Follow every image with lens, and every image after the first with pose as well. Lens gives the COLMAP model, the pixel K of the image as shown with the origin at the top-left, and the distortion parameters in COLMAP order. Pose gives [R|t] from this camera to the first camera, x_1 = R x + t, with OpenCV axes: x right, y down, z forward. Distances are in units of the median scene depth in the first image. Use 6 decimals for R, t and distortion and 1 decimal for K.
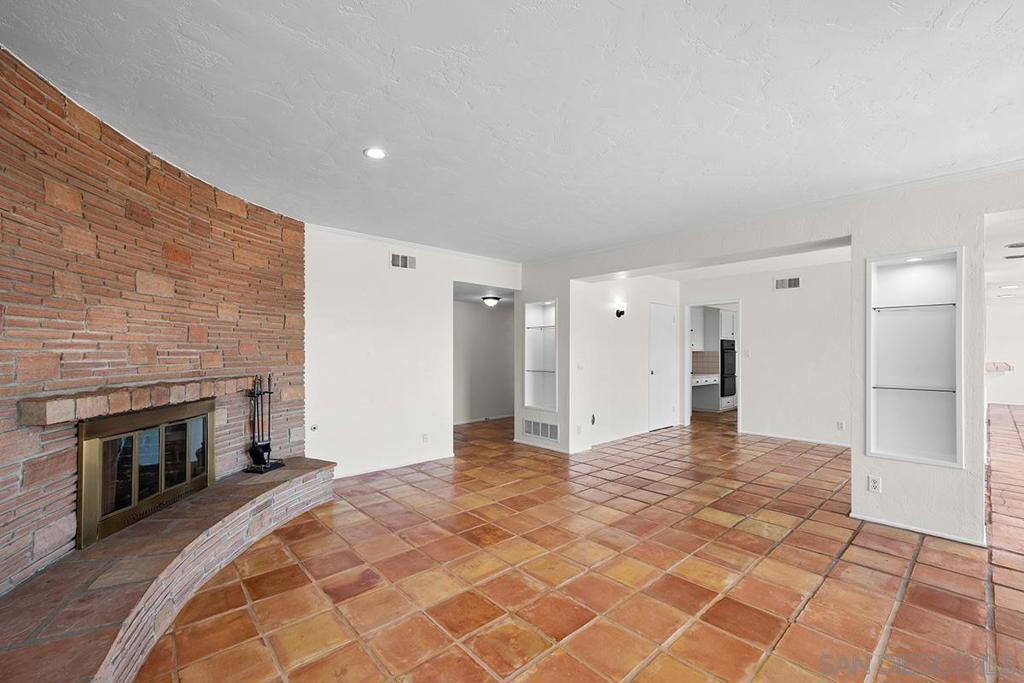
lens RADIAL K [[426.7, 0, 514.1], [0, 426.7, 349.9], [0, 0, 1]] dist [-0.000564, -0.000698]
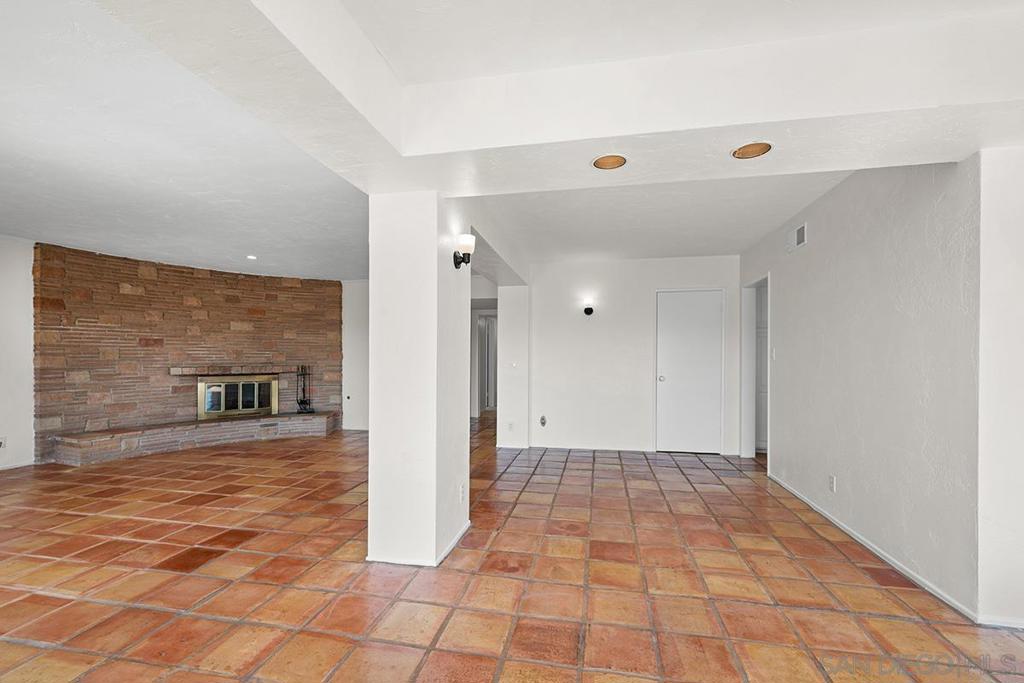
lens RADIAL K [[426.7, 0, 499.2], [0, 426.7, 354.2], [0, 0, 1]] dist [-0.000564, -0.000698]
pose [[0.609956, -0.003924, -0.792426, 1.638710], [0.000274, 0.999989, -0.004741, 0.018856], [0.792435, 0.002675, 0.609950, 0.543212]]
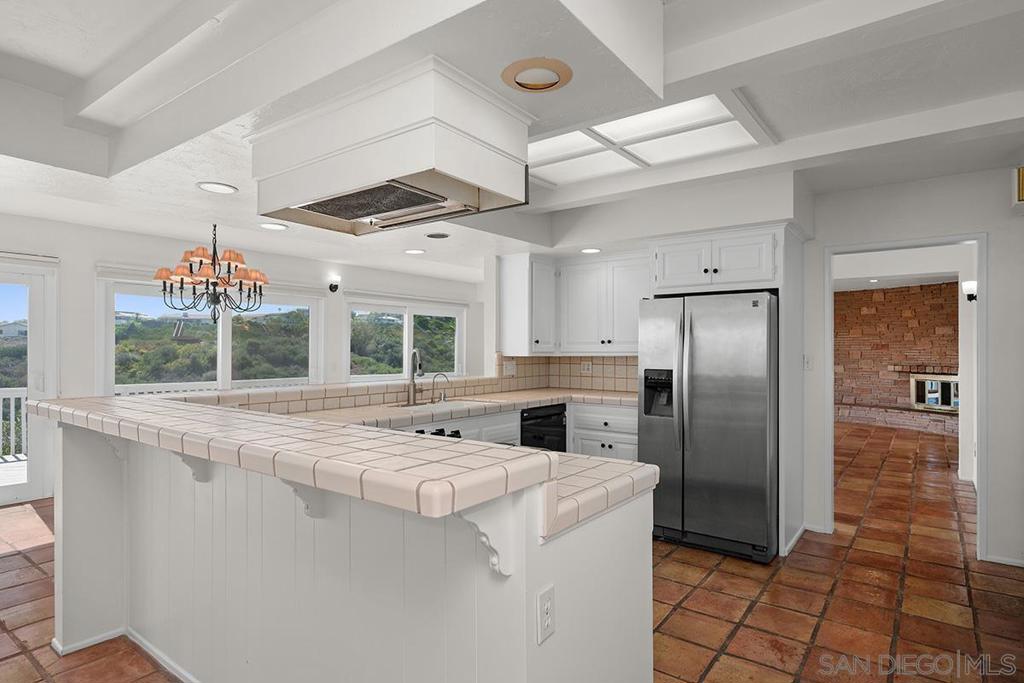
lens RADIAL K [[575.6, 0, 519.3], [0, 575.6, 342.2], [0, 0, 1]] dist [0.007091, -0.000098]
pose [[-0.977322, -0.003370, -0.211733, 2.095689], [-0.000682, 0.999918, -0.012769, -0.020318], [0.211759, -0.012336, -0.977244, 3.252847]]
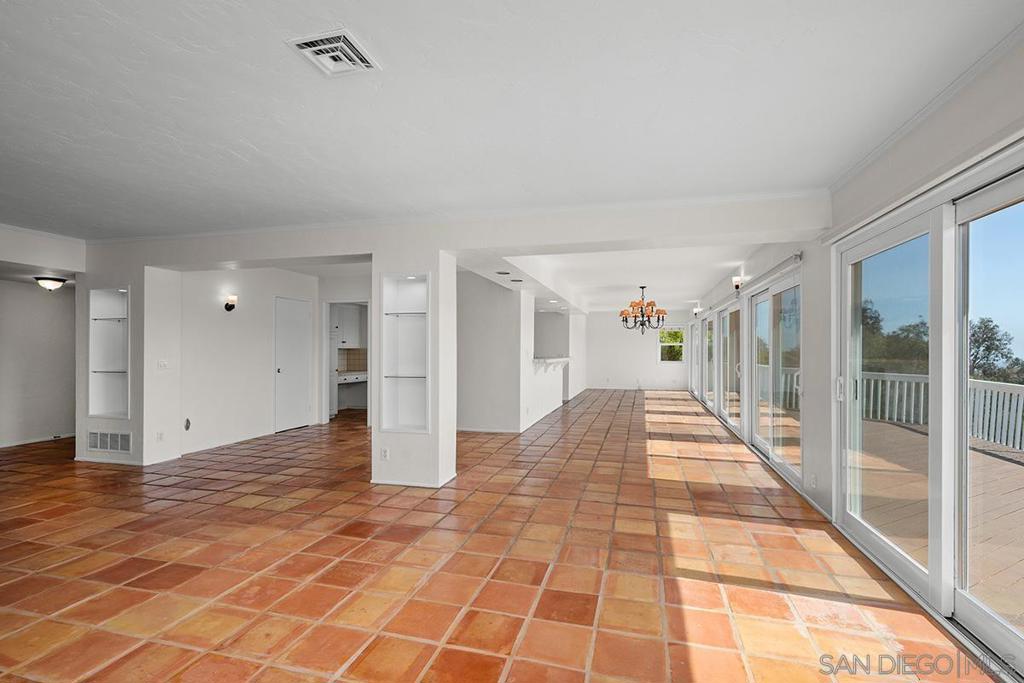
lens RADIAL K [[475.6, 0, 505.1], [0, 475.6, 342.7], [0, 0, 1]] dist [0.003758, -0.003773]
pose [[0.839887, 0.012591, 0.542615, 0.357182], [-0.004382, 0.999856, -0.016418, 0.009975], [-0.542743, 0.011412, 0.839821, -0.352364]]
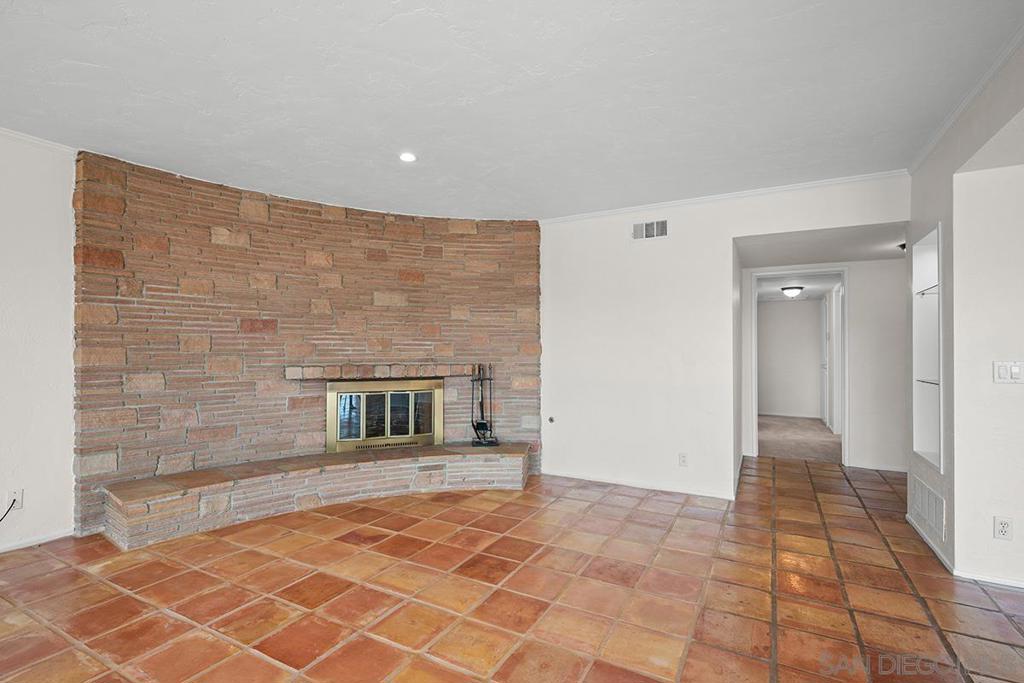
lens RADIAL K [[475.6, 0, 502.1], [0, 475.6, 345.8], [0, 0, 1]] dist [0.003758, -0.003773]
pose [[0.338526, -0.008350, -0.940920, 0.704498], [-0.000574, 0.999959, -0.009080, 0.022982], [0.940957, 0.003614, 0.338507, 0.647238]]
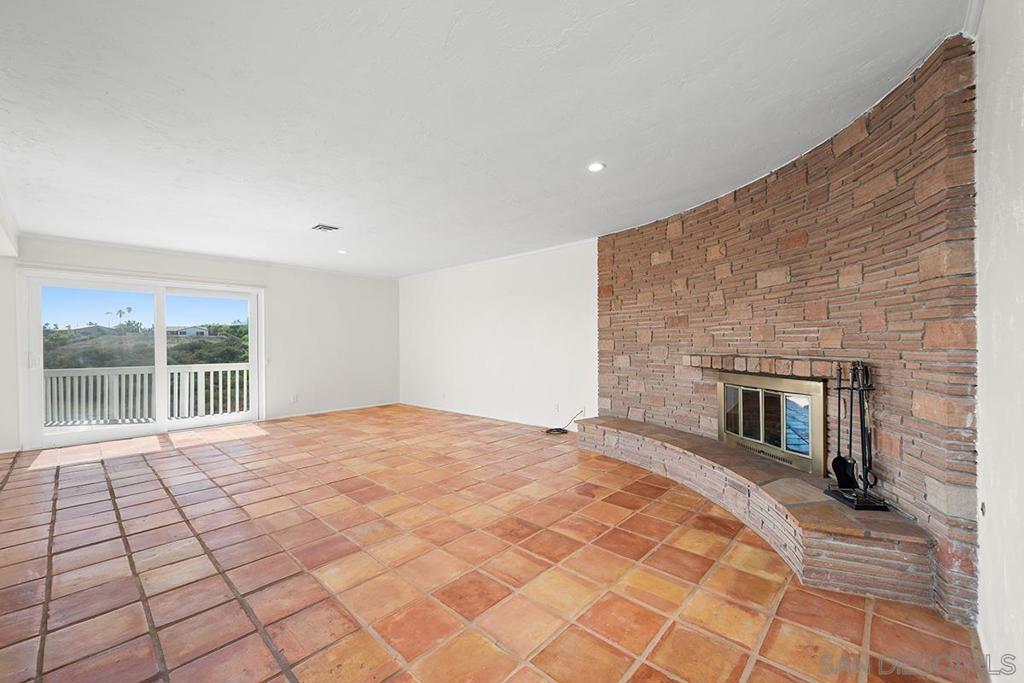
lens RADIAL K [[420.8, 0, 528.8], [0, 420.8, 344.7], [0, 0, 1]] dist [-0.001718, 0.000890]
pose [[-0.991861, 0.005063, -0.127224, 0.012468], [0.004853, 0.999986, 0.001962, 0.029956], [0.127233, 0.001329, -0.991872, 1.708844]]
